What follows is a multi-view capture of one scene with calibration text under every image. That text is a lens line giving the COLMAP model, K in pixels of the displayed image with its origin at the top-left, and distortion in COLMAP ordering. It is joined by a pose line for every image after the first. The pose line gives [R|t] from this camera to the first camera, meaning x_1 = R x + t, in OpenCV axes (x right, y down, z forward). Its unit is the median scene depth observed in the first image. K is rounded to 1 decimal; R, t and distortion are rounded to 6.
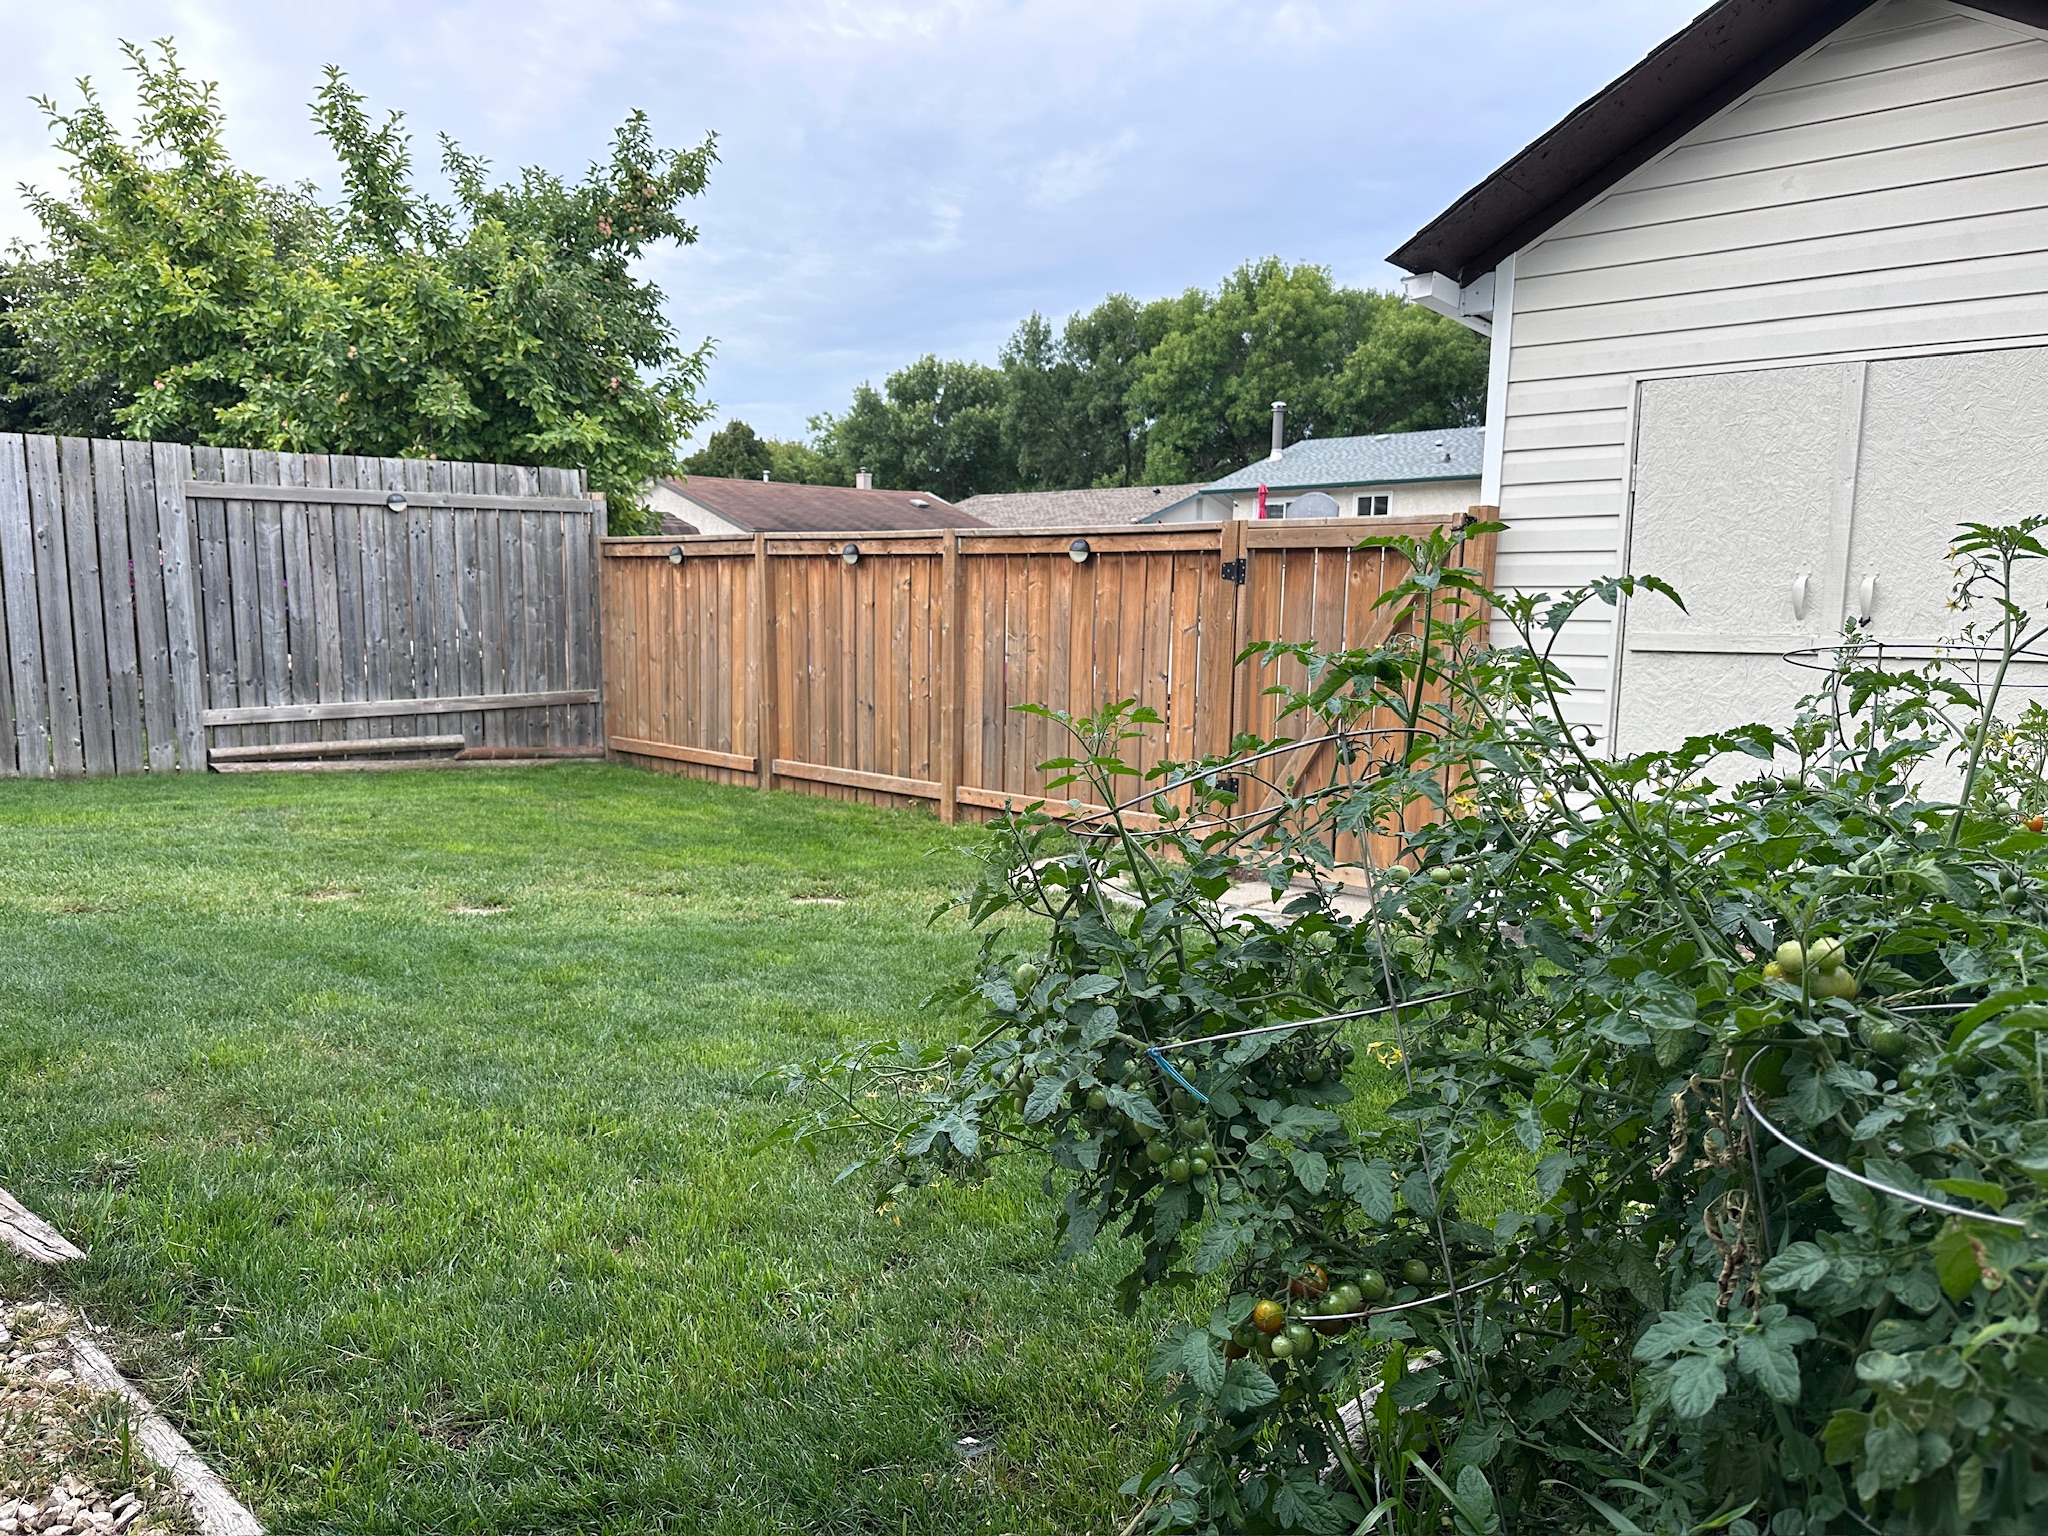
lens RADIAL K [[1434.0, 0, 1024.0], [0, 1434.0, 768.0], [0, 0, 1]] dist [-0.047734, 0.000825]
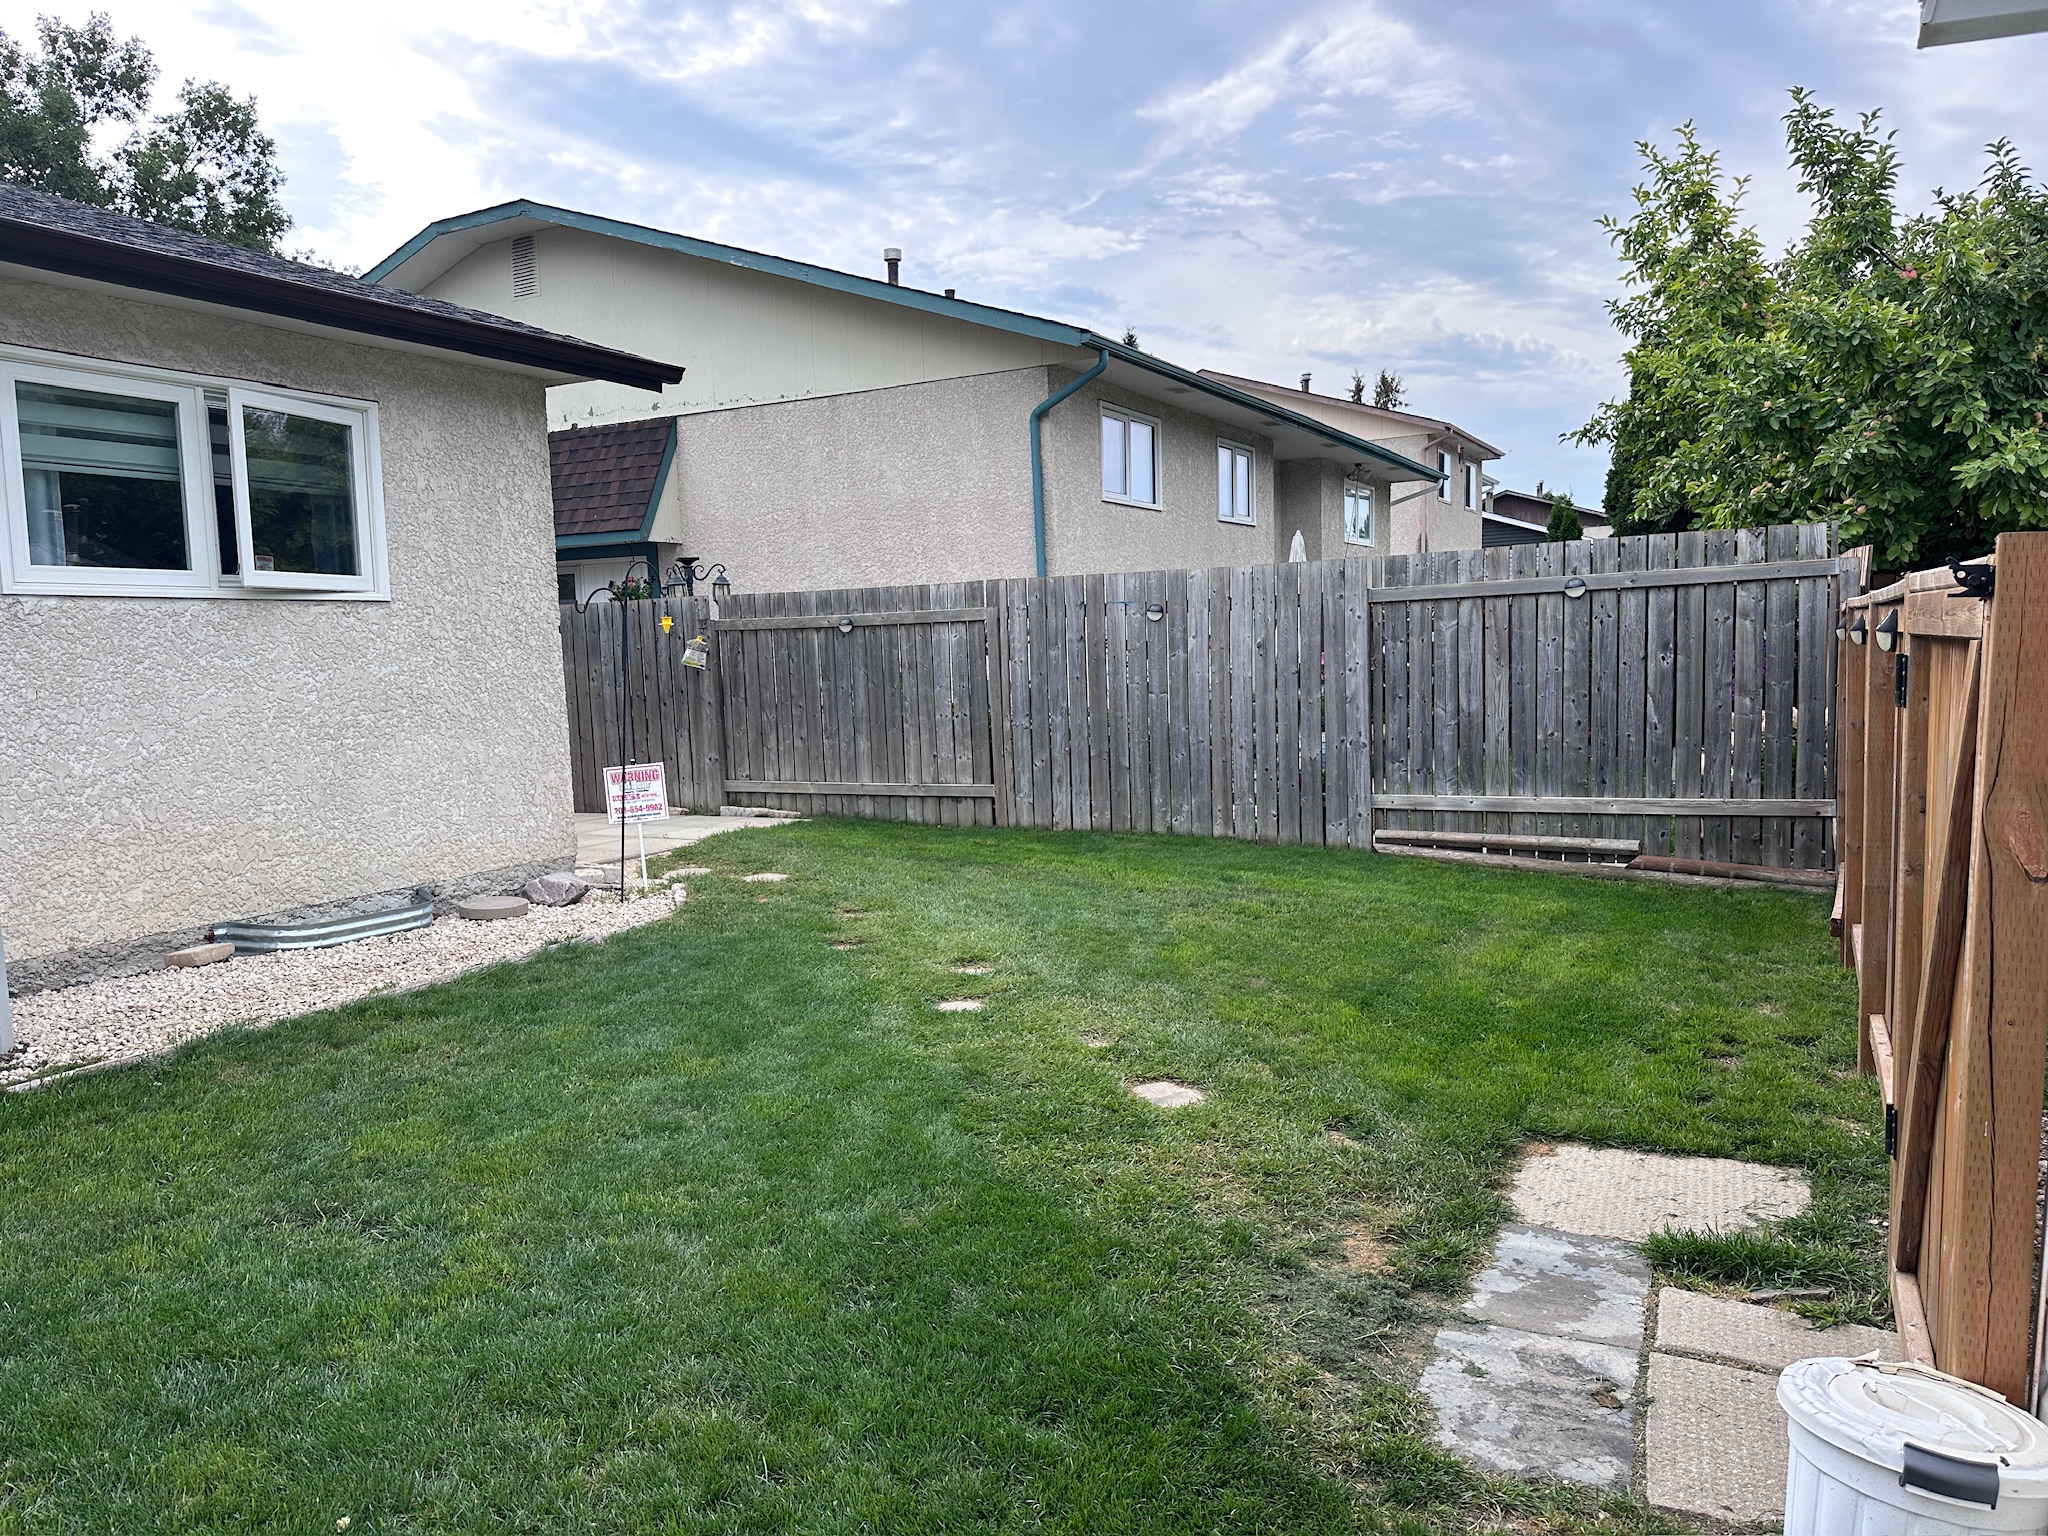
lens RADIAL K [[1434.0, 0, 1024.0], [0, 1434.0, 768.0], [0, 0, 1]] dist [-0.047734, 0.000825]
pose [[0.180632, 0.057204, -0.981886, 0.430490], [-0.079333, 0.995902, 0.043426, -0.081736], [0.980346, 0.070051, 0.184430, 0.484959]]
